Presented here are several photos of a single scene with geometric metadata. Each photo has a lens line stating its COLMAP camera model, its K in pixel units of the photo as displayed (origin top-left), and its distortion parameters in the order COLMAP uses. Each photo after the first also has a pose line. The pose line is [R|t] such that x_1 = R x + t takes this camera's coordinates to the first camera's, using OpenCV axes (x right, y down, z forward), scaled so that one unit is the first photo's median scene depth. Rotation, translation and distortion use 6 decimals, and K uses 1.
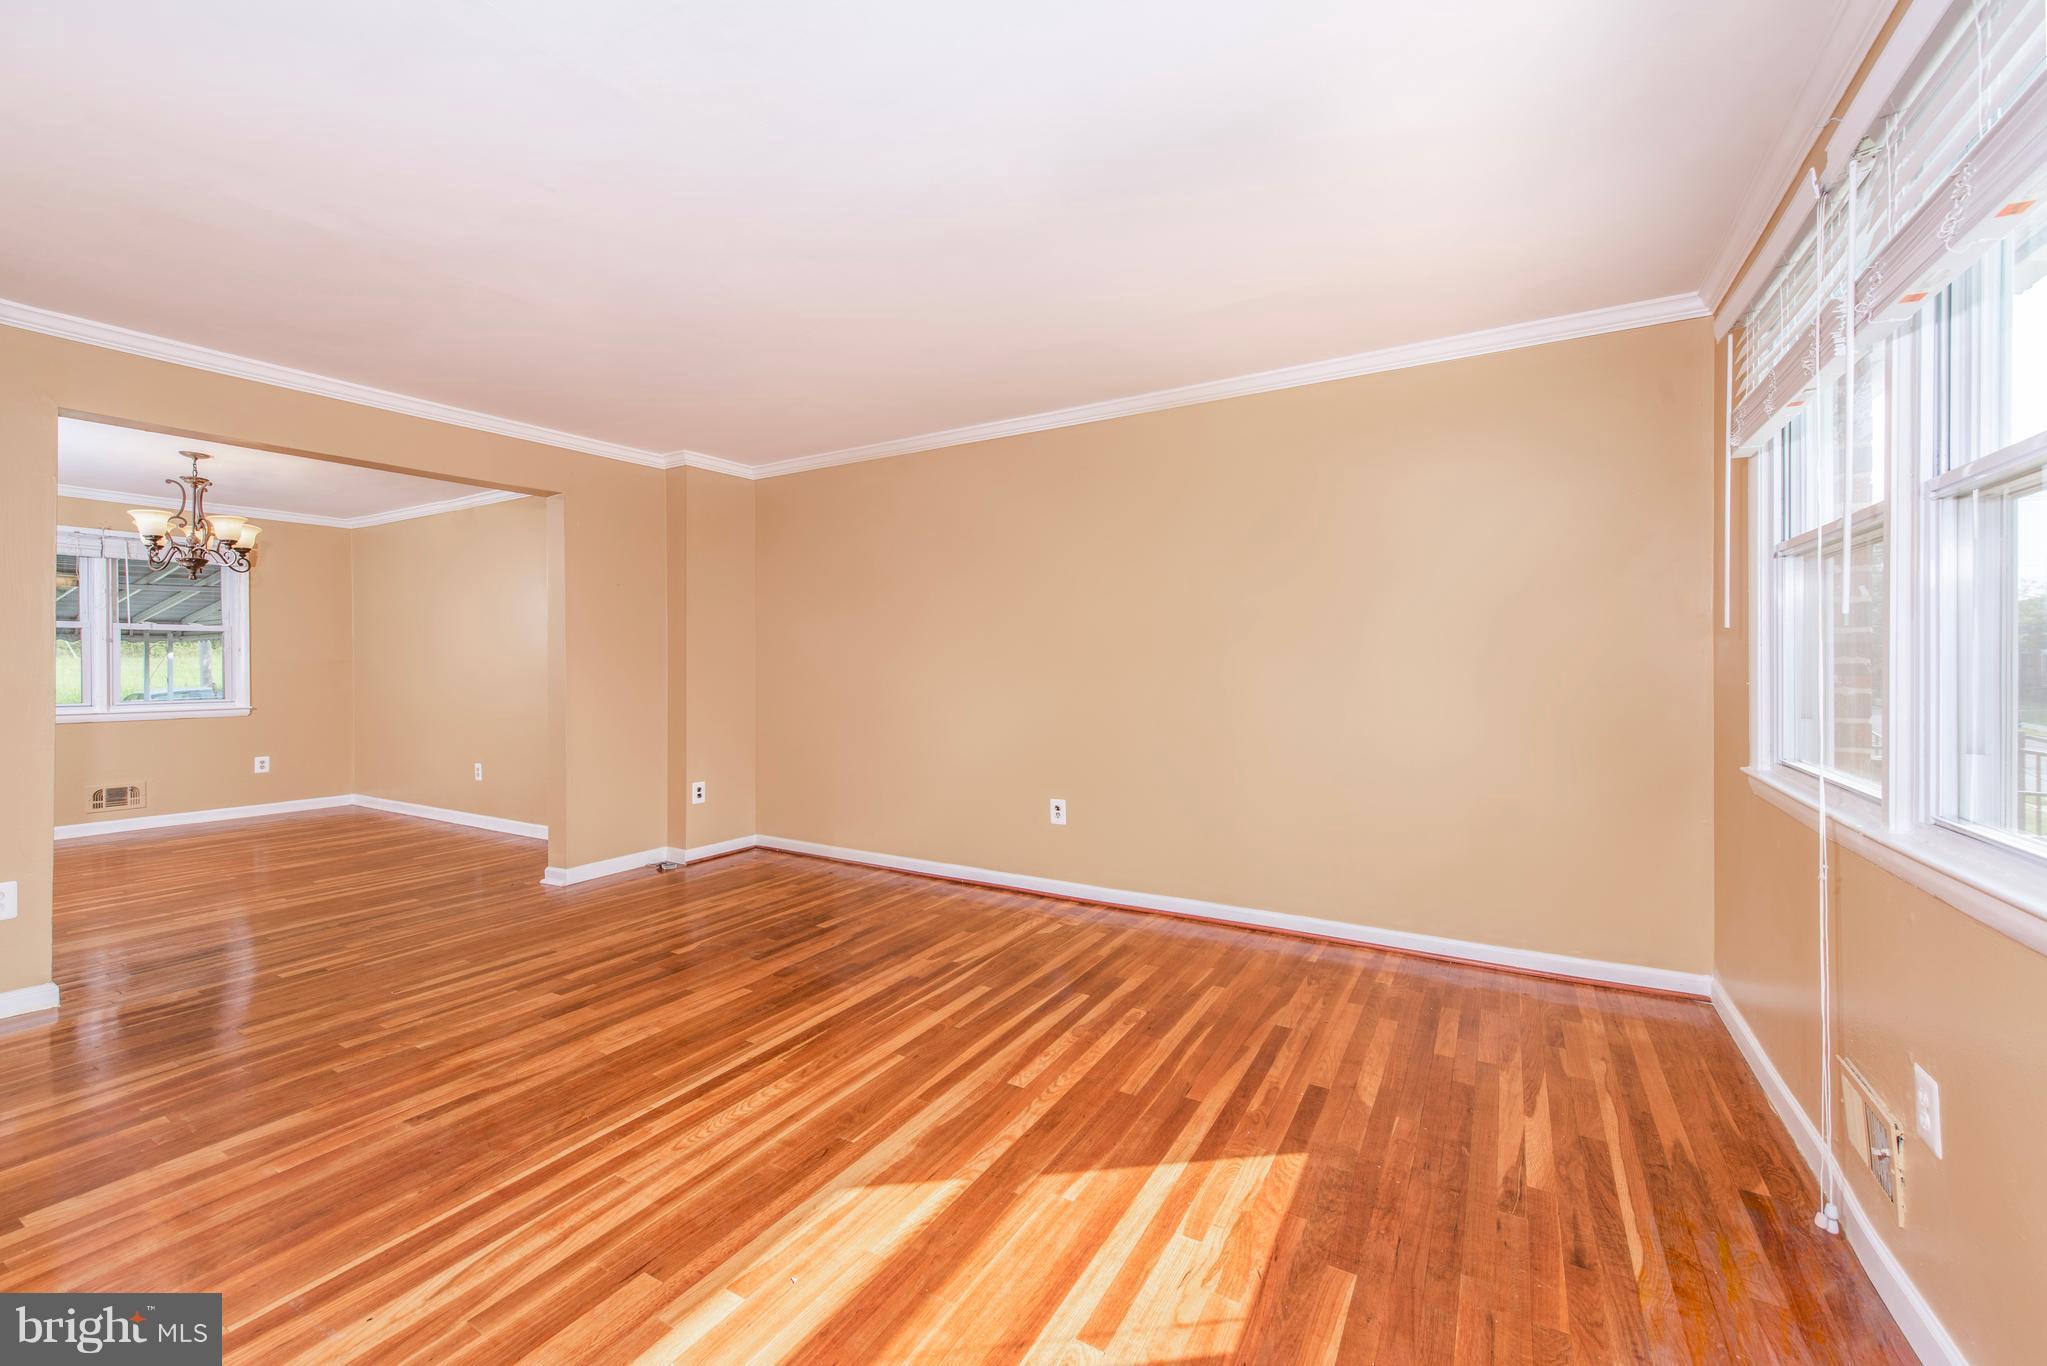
lens RADIAL K [[822.2, 0, 1023.6], [0, 822.2, 672.1], [0, 0, 1]] dist [0.007823, -0.000253]
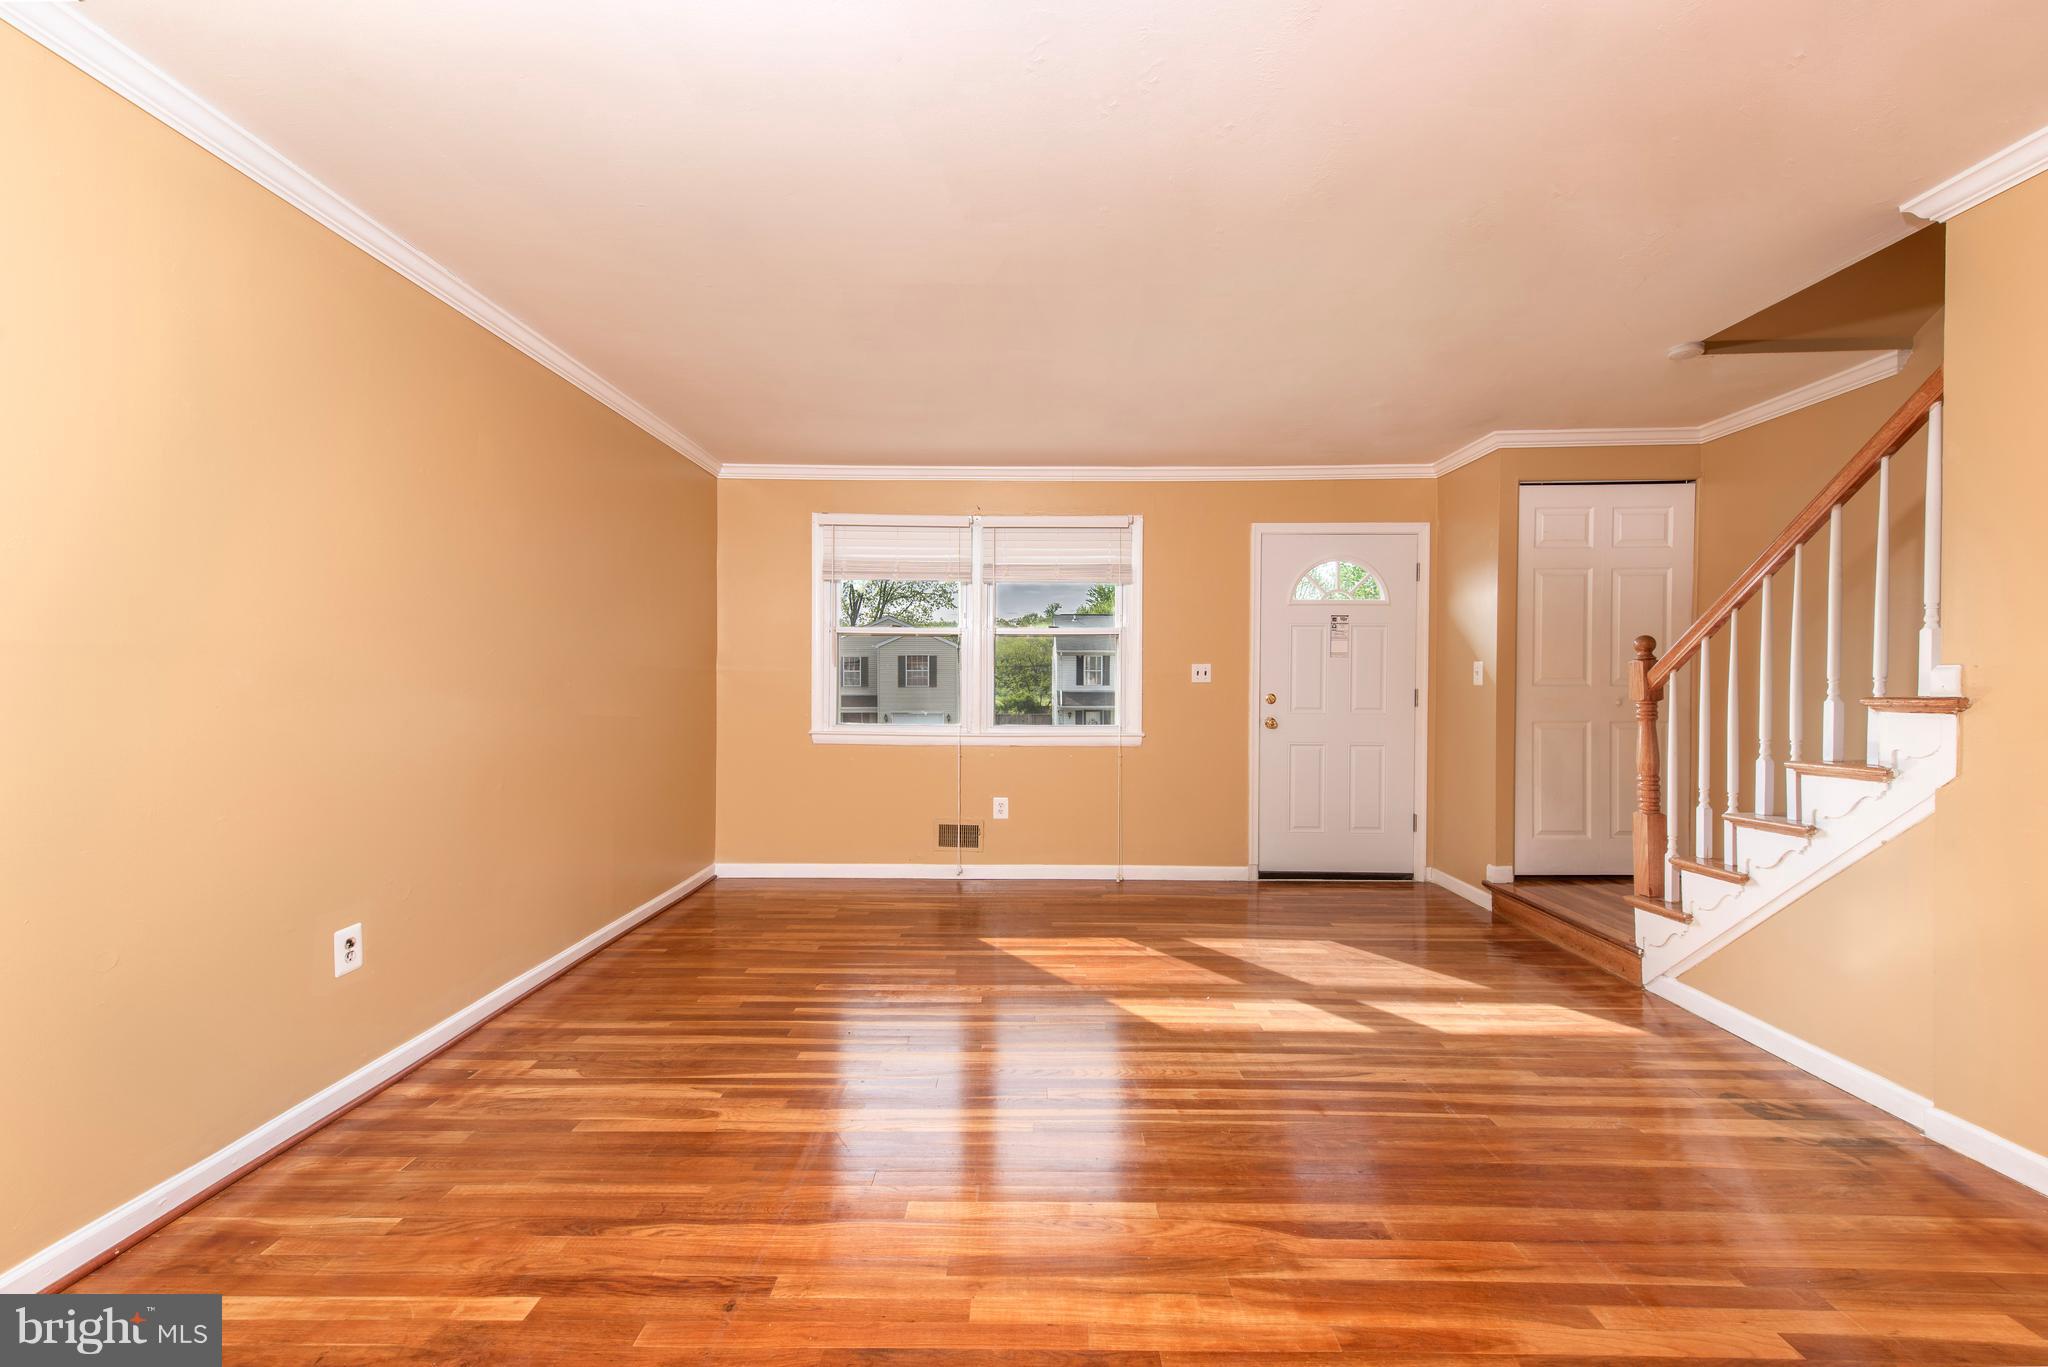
lens RADIAL K [[811.8, 0, 1013.6], [0, 811.8, 690.3], [0, 0, 1]] dist [0.009943, -0.000465]
pose [[-0.490330, -0.009150, 0.871489, -1.189400], [0.004835, 0.999901, 0.013219, -0.014323], [-0.871523, 0.010695, -0.490237, 1.614289]]
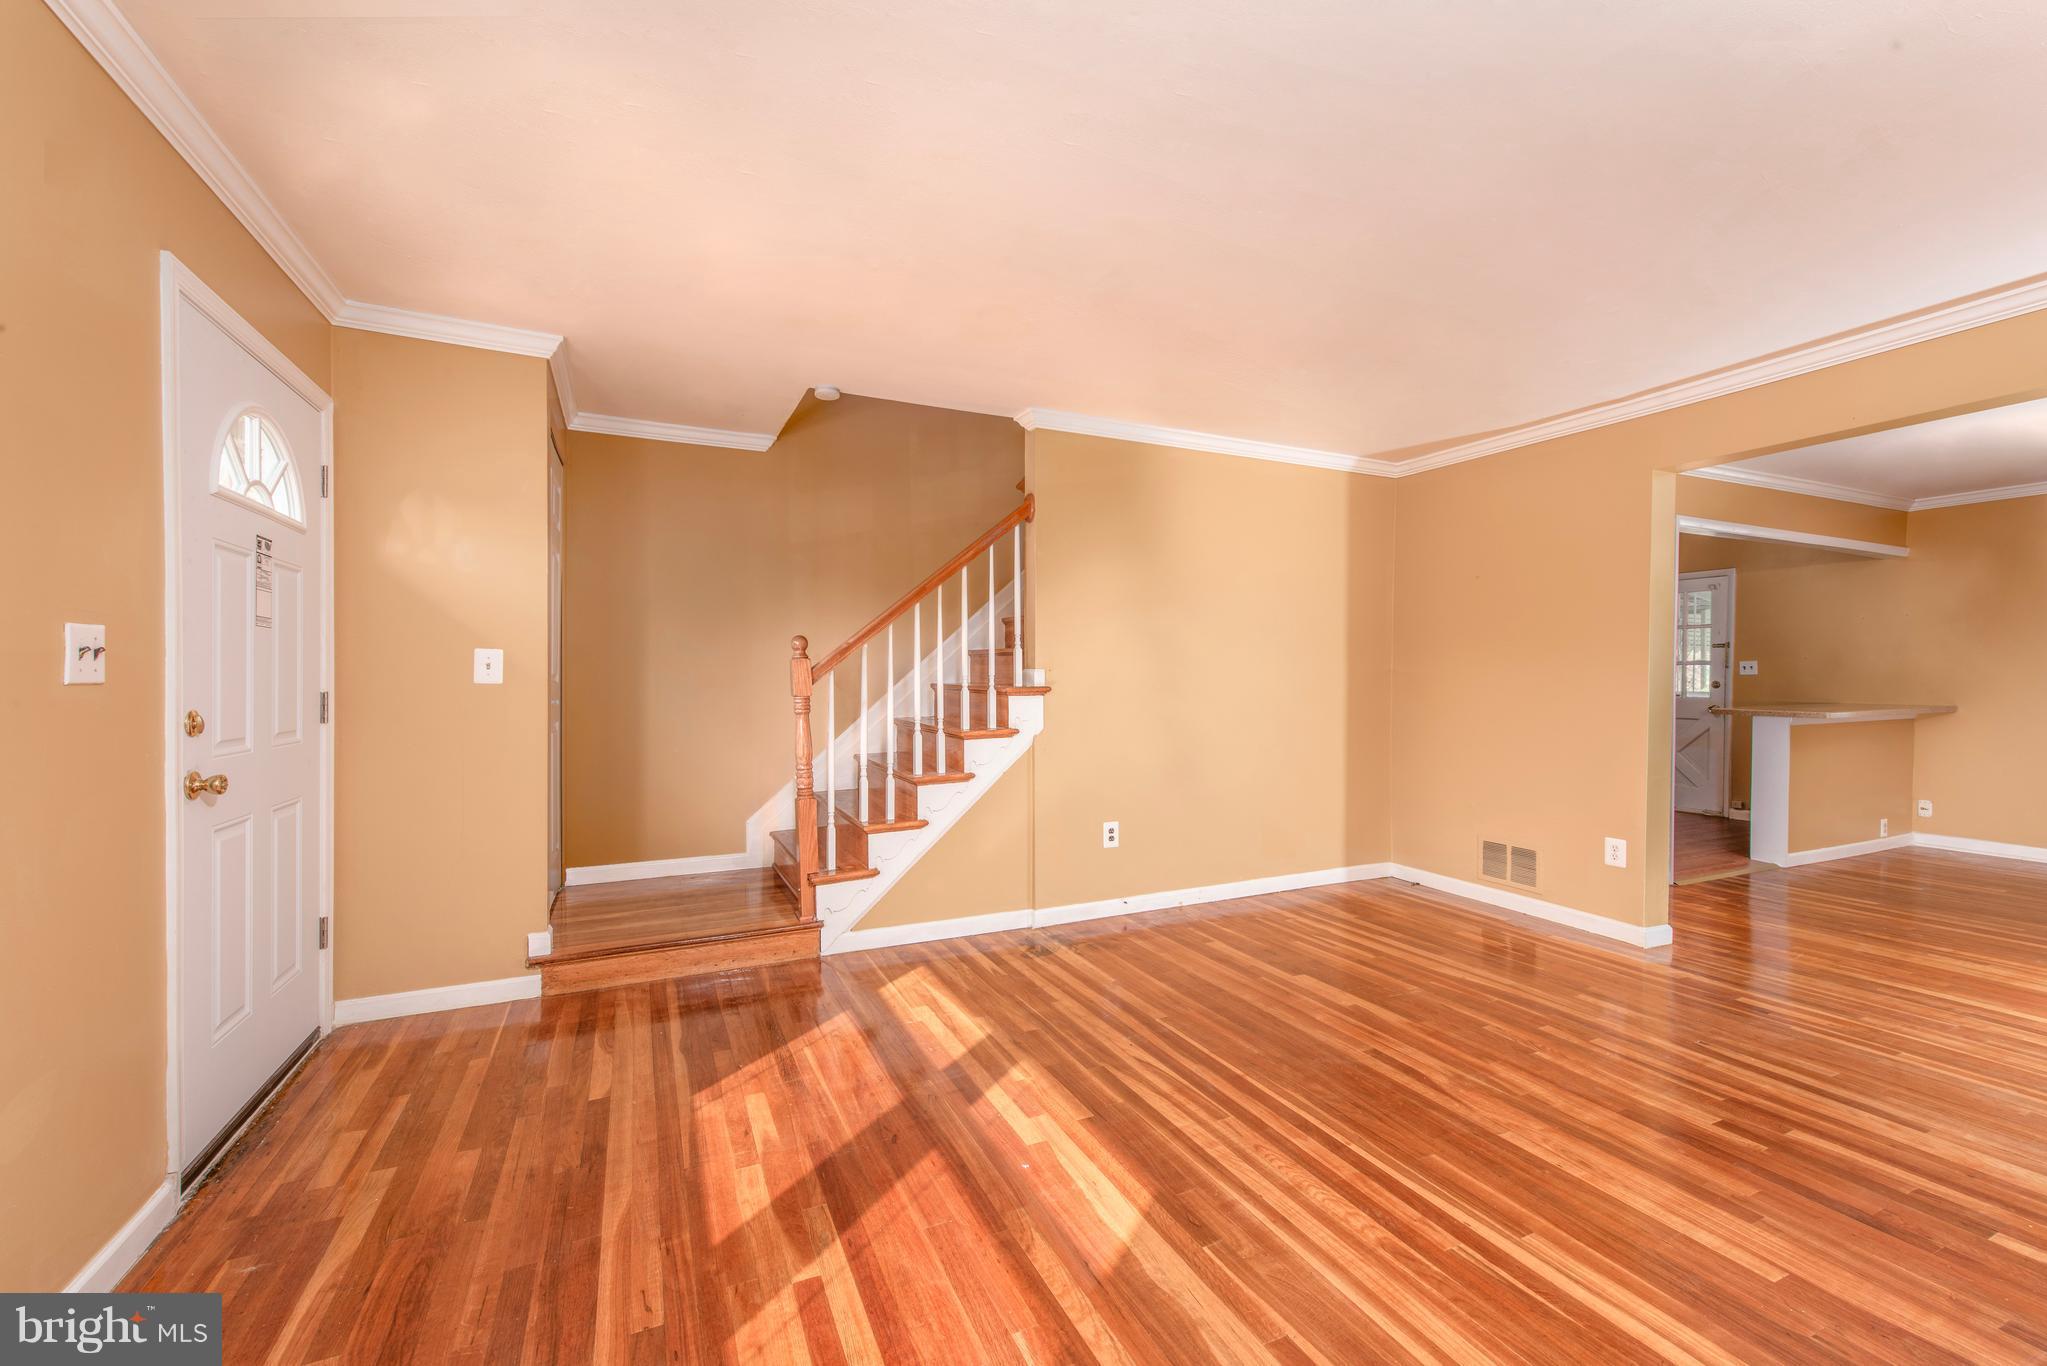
lens RADIAL K [[811.4, 0, 1013.1], [0, 811.4, 689.8], [0, 0, 1]] dist [0.009943, -0.000465]
pose [[-0.571240, 0.014049, -0.820663, 0.520355], [-0.004420, 0.999786, 0.020193, -0.016229], [0.820771, 0.015162, -0.571056, 1.167469]]
